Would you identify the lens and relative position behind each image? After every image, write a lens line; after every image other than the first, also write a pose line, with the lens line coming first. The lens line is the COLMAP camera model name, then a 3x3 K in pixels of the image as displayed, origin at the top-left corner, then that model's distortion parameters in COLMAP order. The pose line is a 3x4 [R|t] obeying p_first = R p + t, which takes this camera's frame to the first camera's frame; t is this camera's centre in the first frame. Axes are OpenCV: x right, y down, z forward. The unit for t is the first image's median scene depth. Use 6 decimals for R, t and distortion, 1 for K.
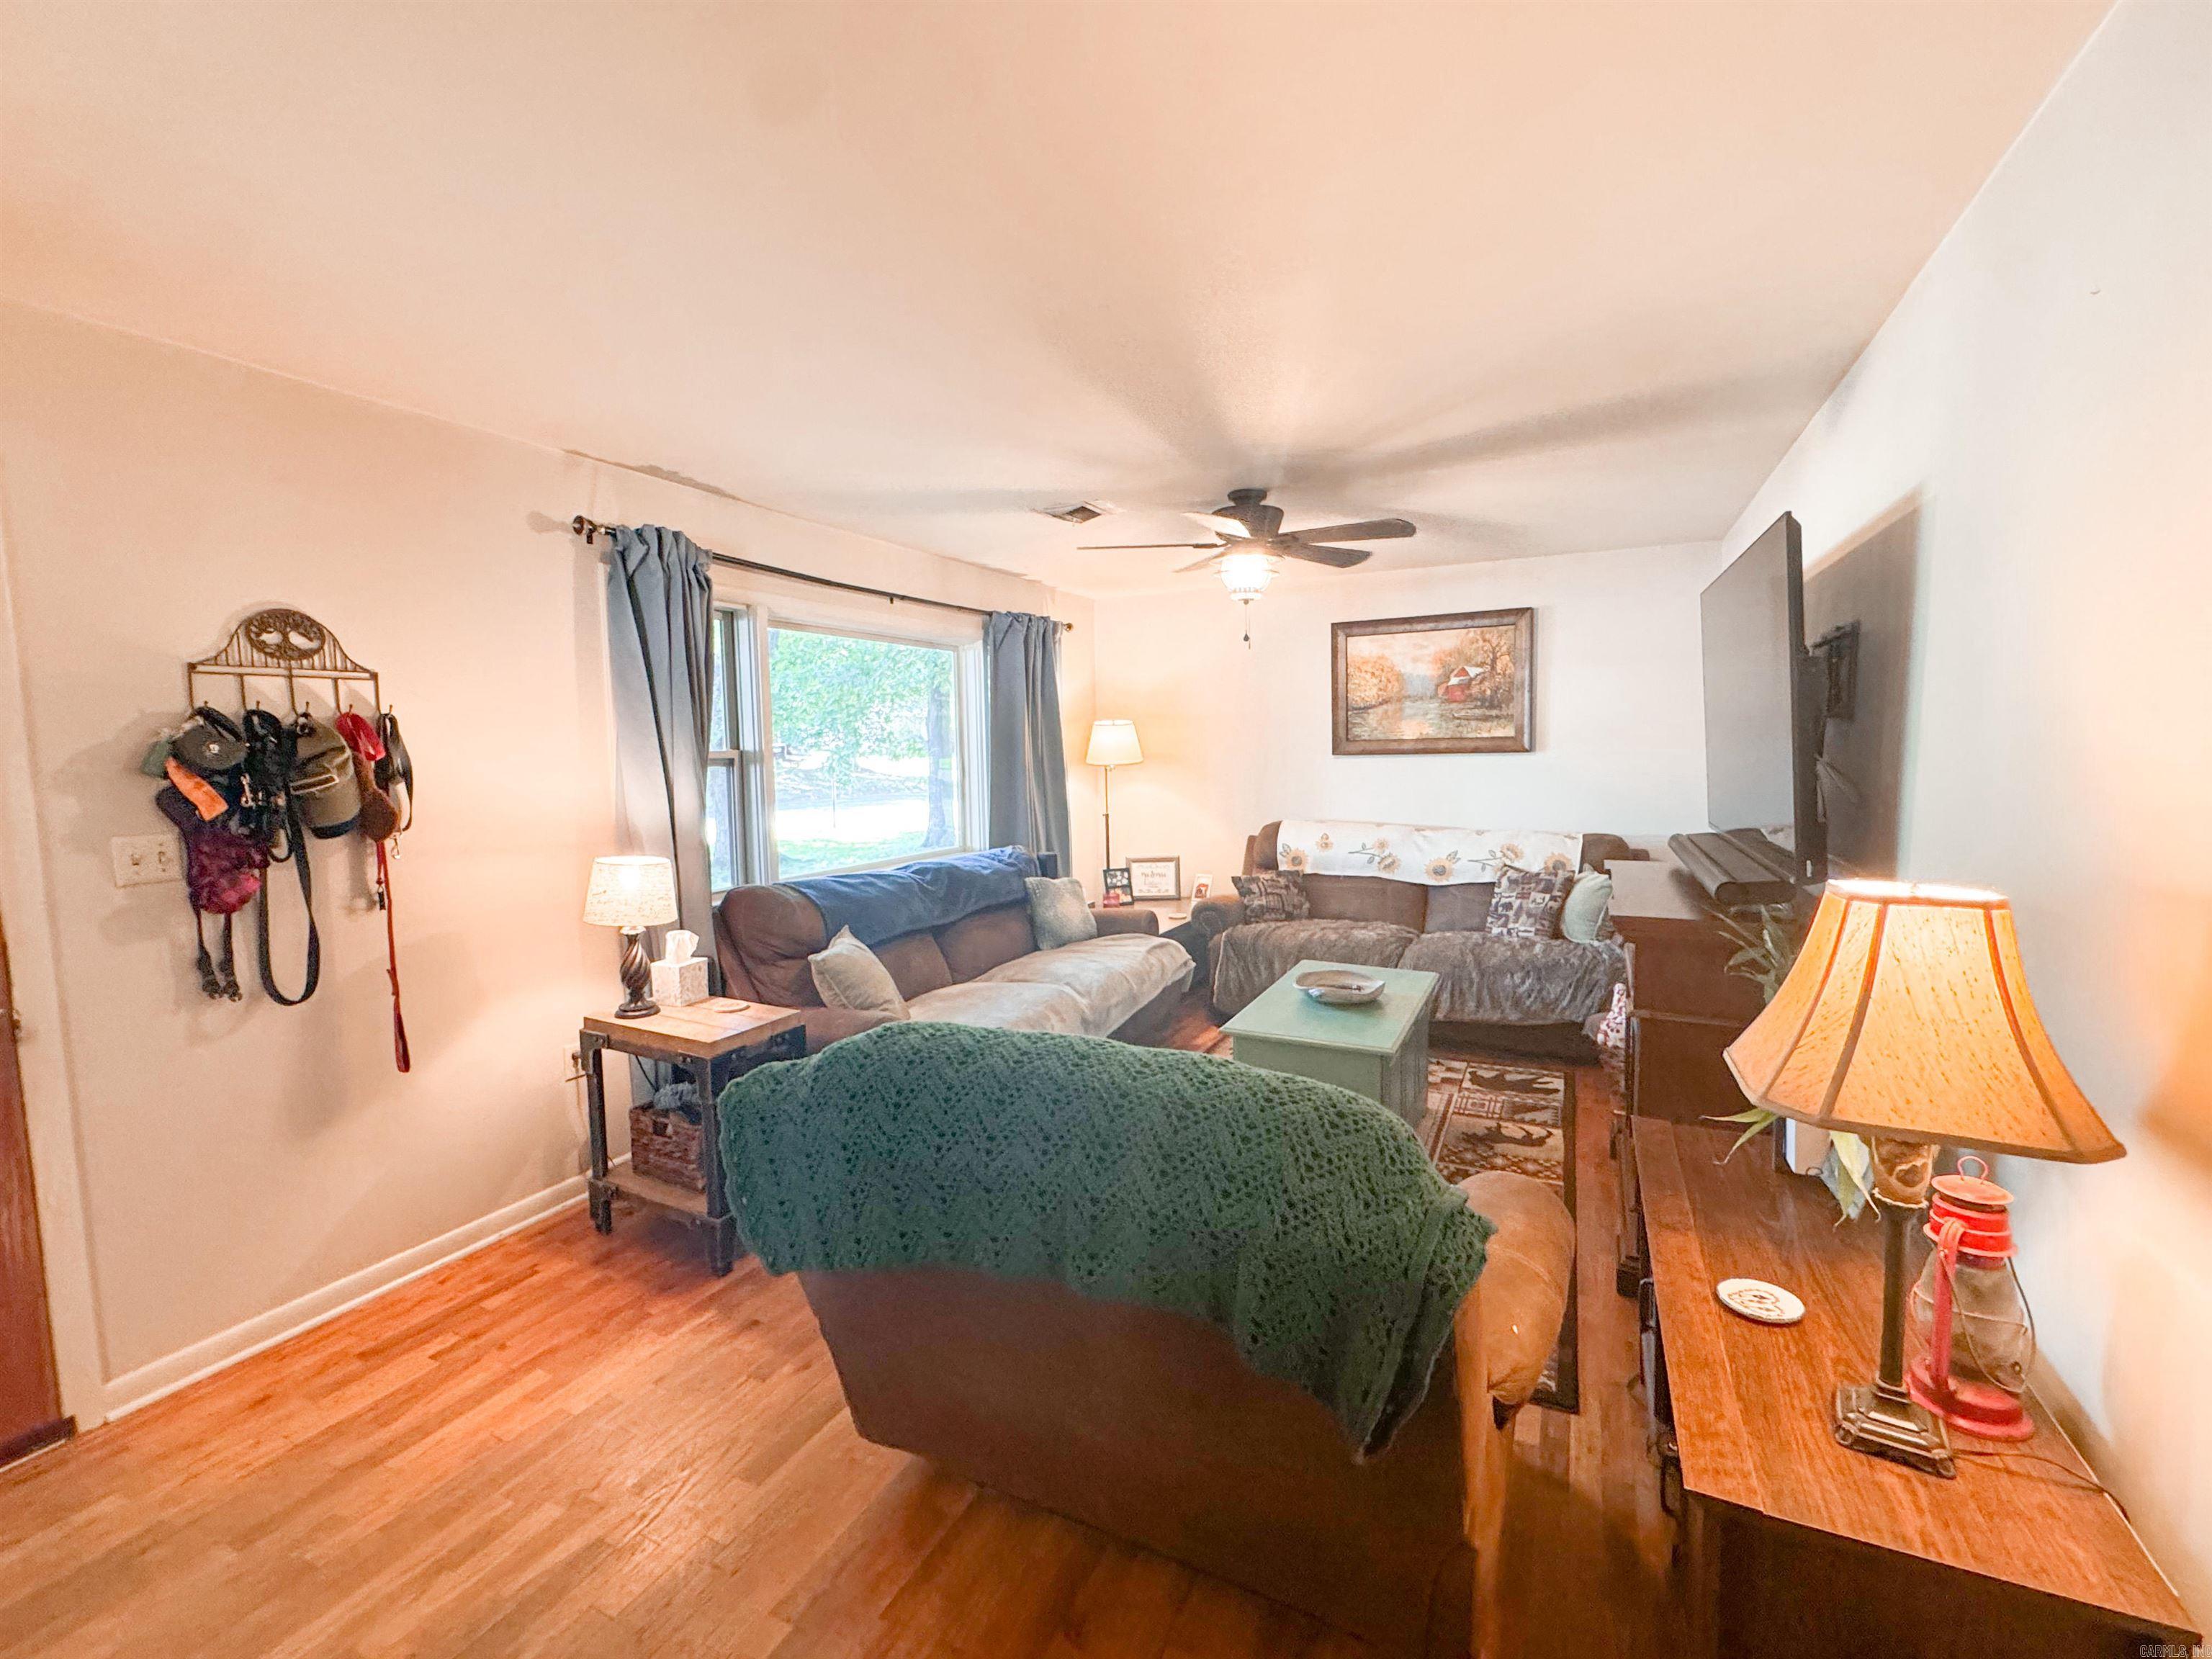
lens RADIAL K [[950.6, 0, 1100.8], [0, 950.6, 825.9], [0, 0, 1]] dist [-0.002825, -0.000129]
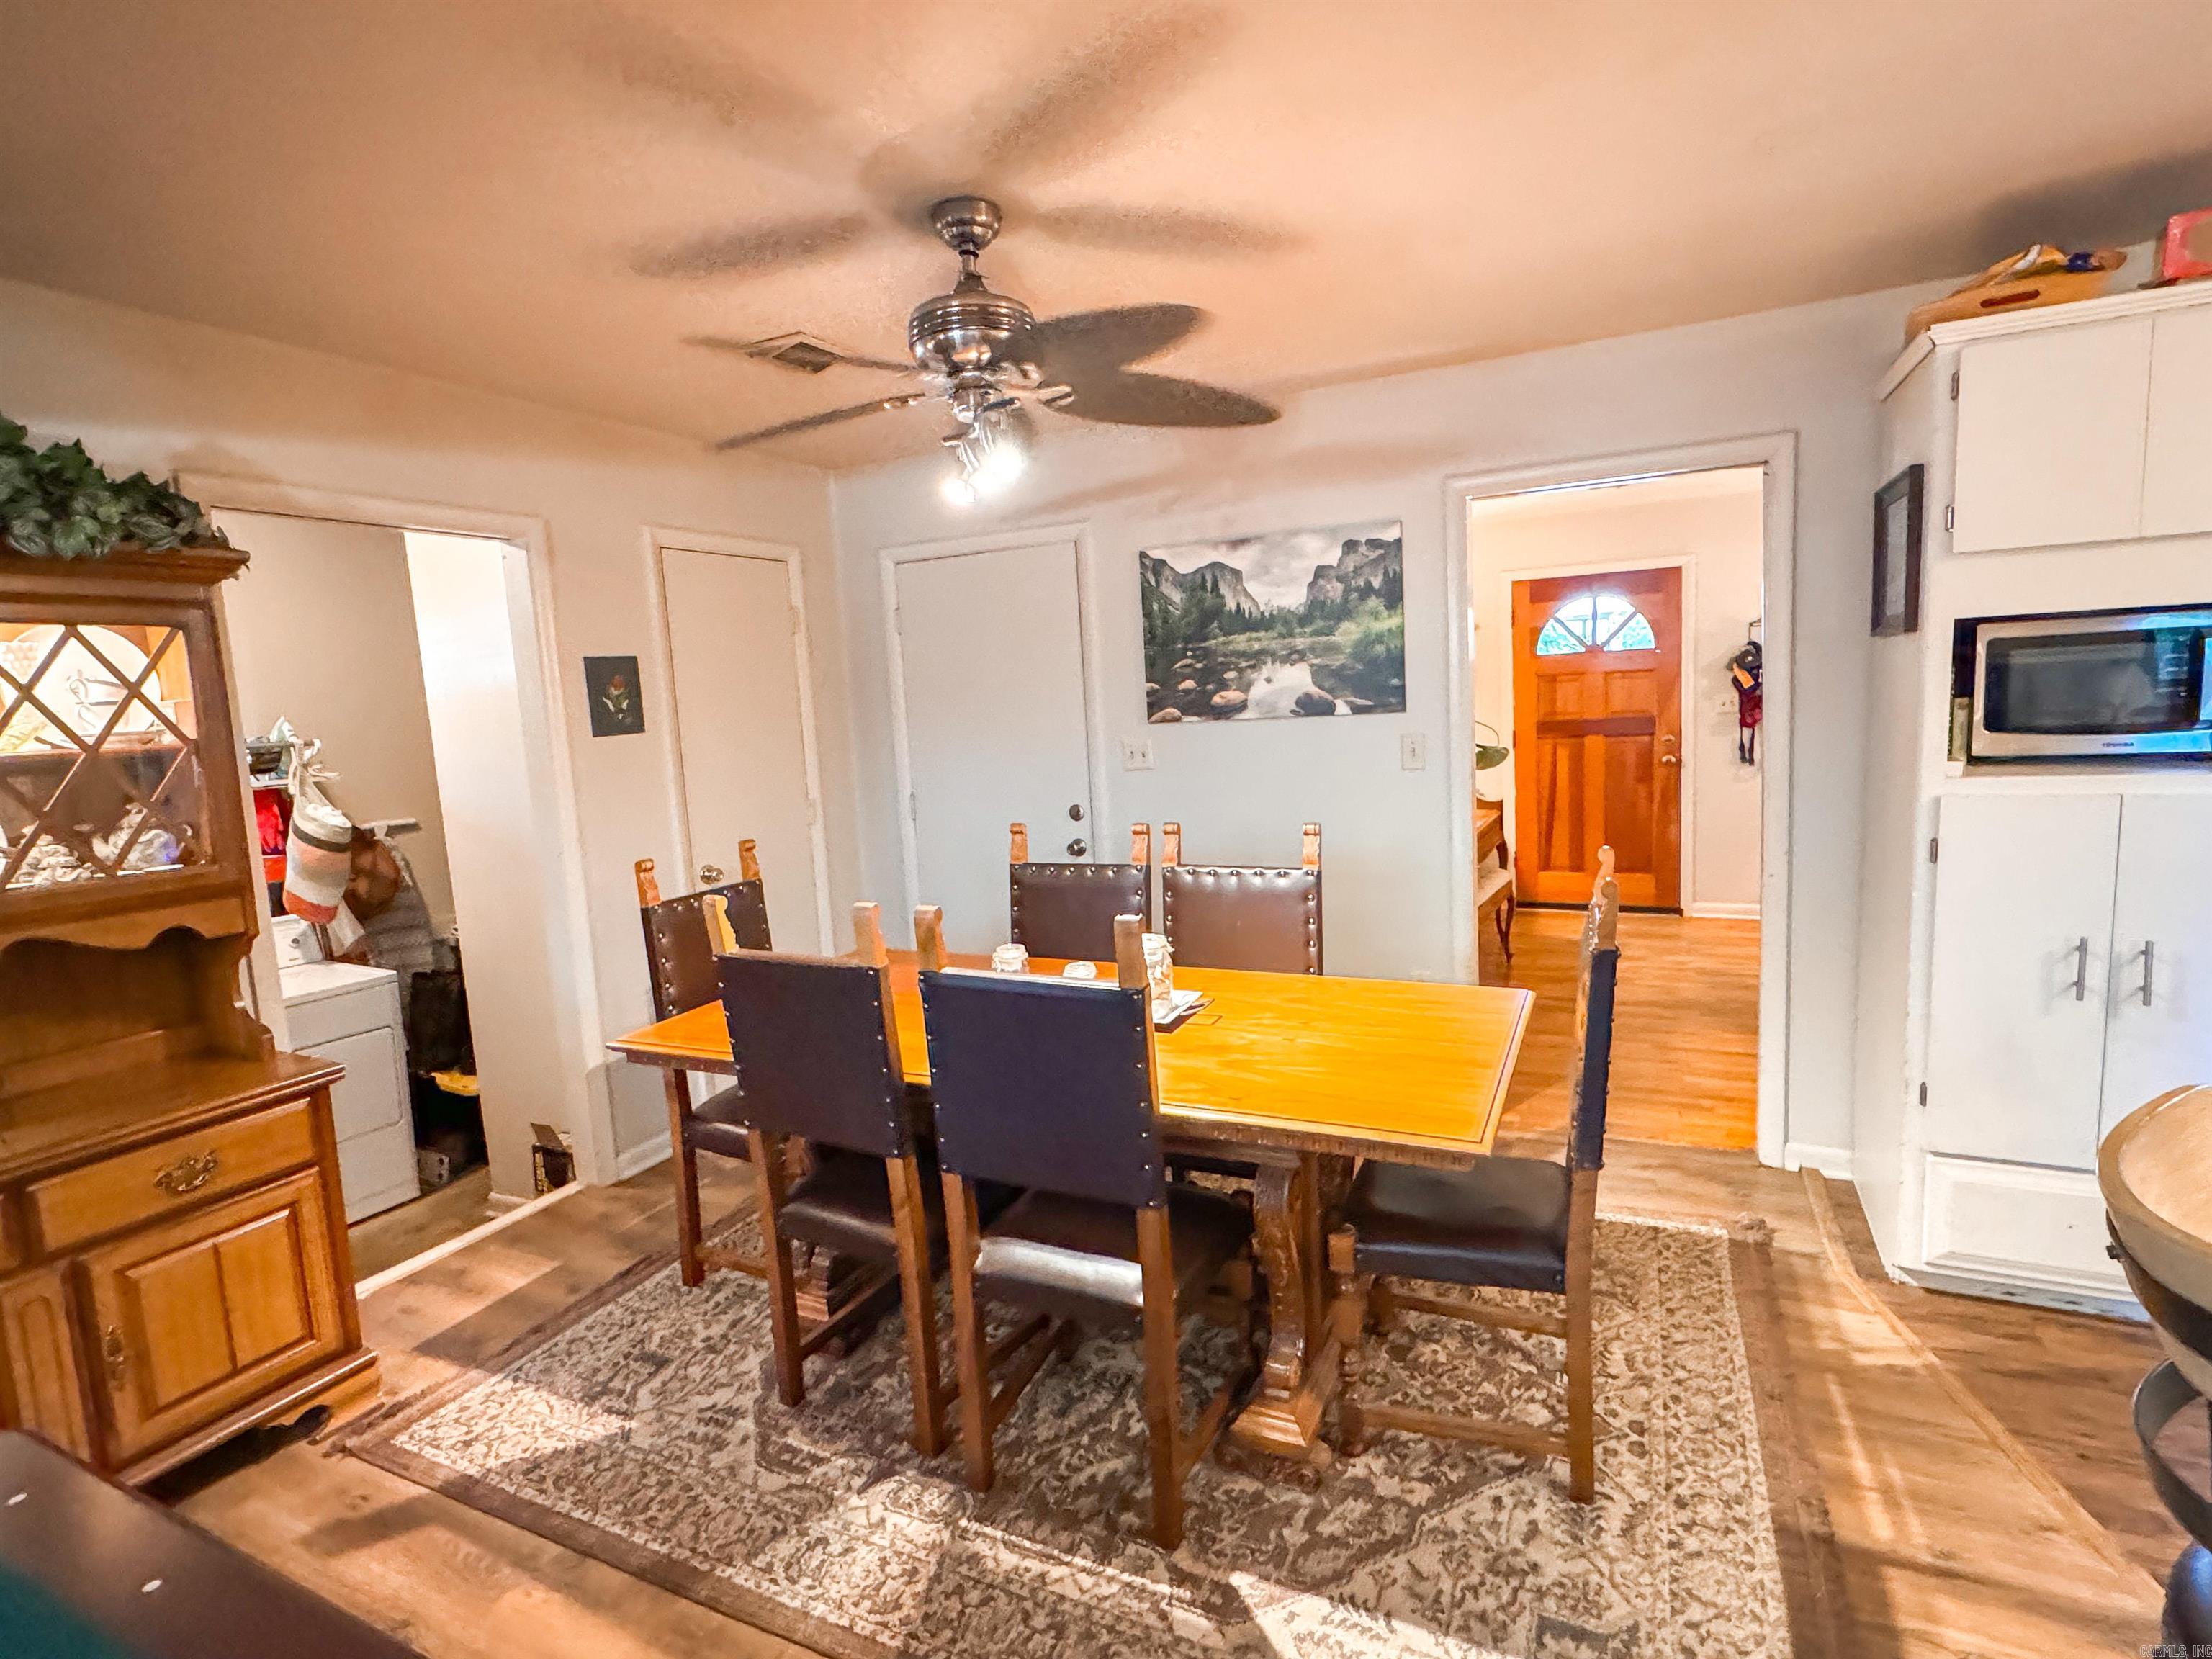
lens RADIAL K [[1099.1, 0, 1098.1], [0, 1099.1, 824.3], [0, 0, 1]] dist [-0.005625, 0.001315]
pose [[-0.001208, 0.131136, -0.991364, 1.239406], [-0.034577, 0.990766, 0.131099, 0.018414], [0.999401, 0.034437, 0.003338, -0.429623]]
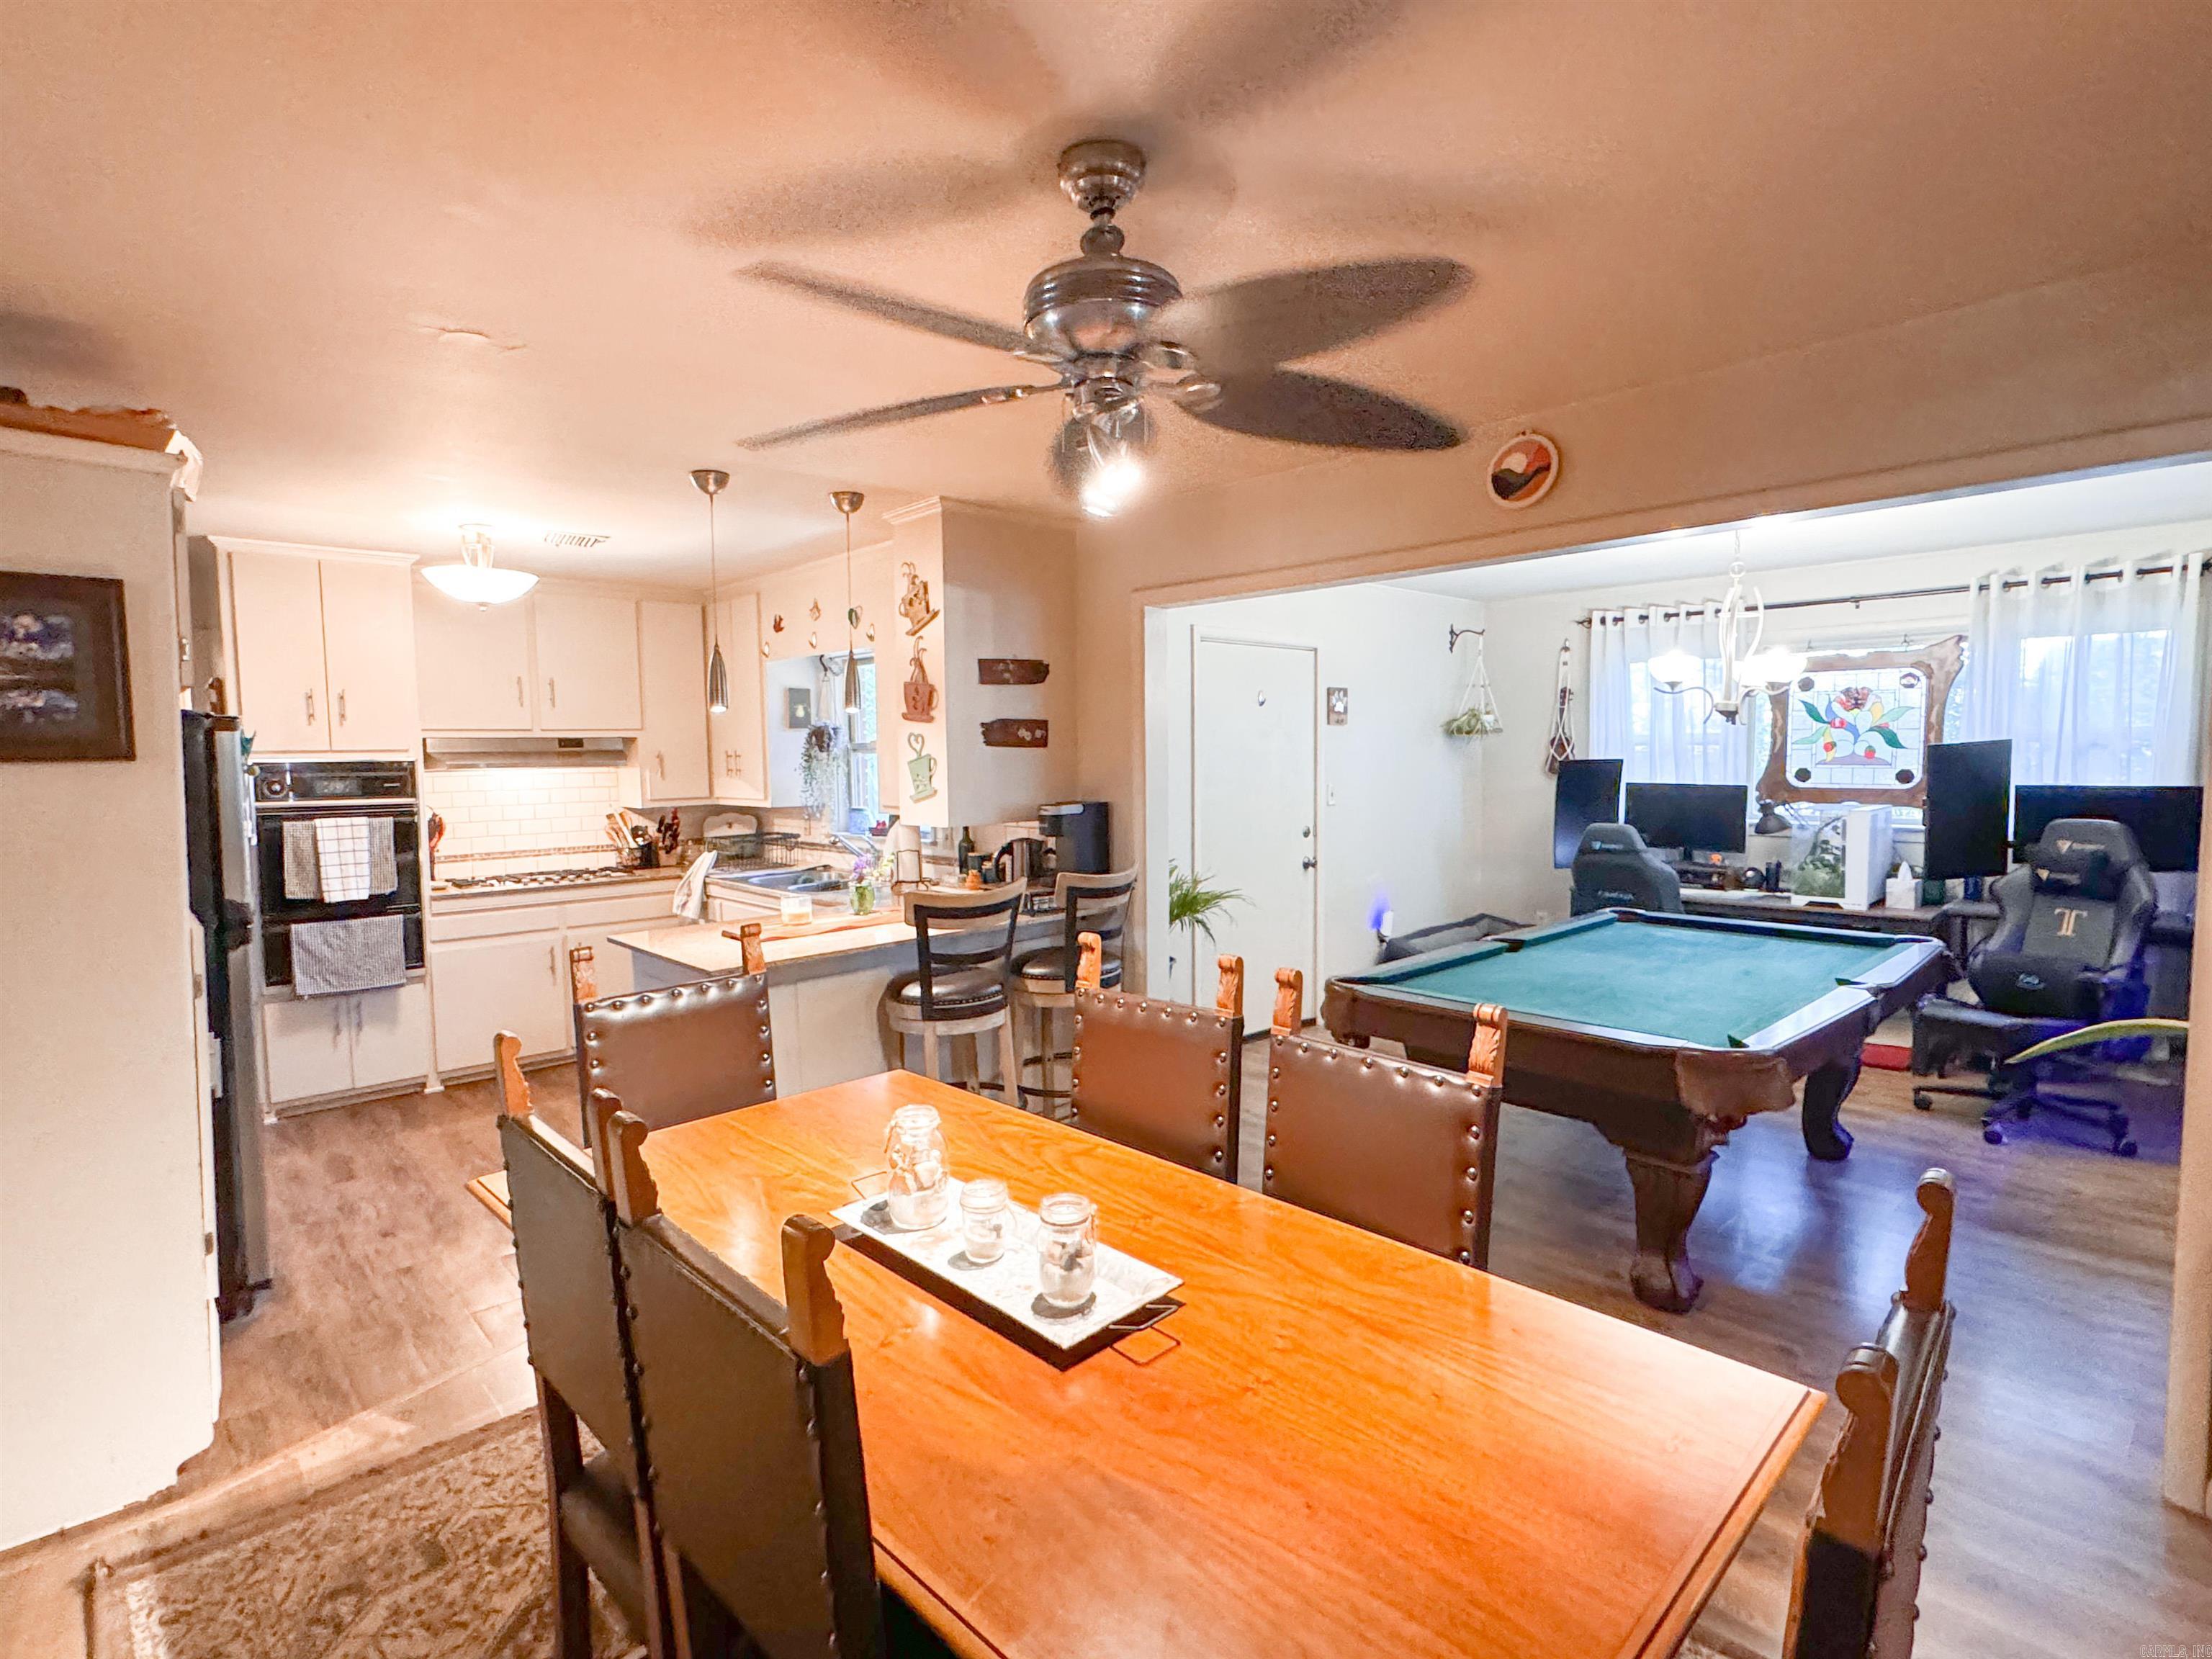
lens RADIAL K [[1099.1, 0, 1098.1], [0, 1099.1, 824.3], [0, 0, 1]] dist [-0.005625, 0.001315]
pose [[0.348177, -0.051305, 0.936024, 0.079446], [0.089641, 0.995748, 0.021235, 0.045340], [-0.933133, 0.076513, 0.351296, -0.667931]]
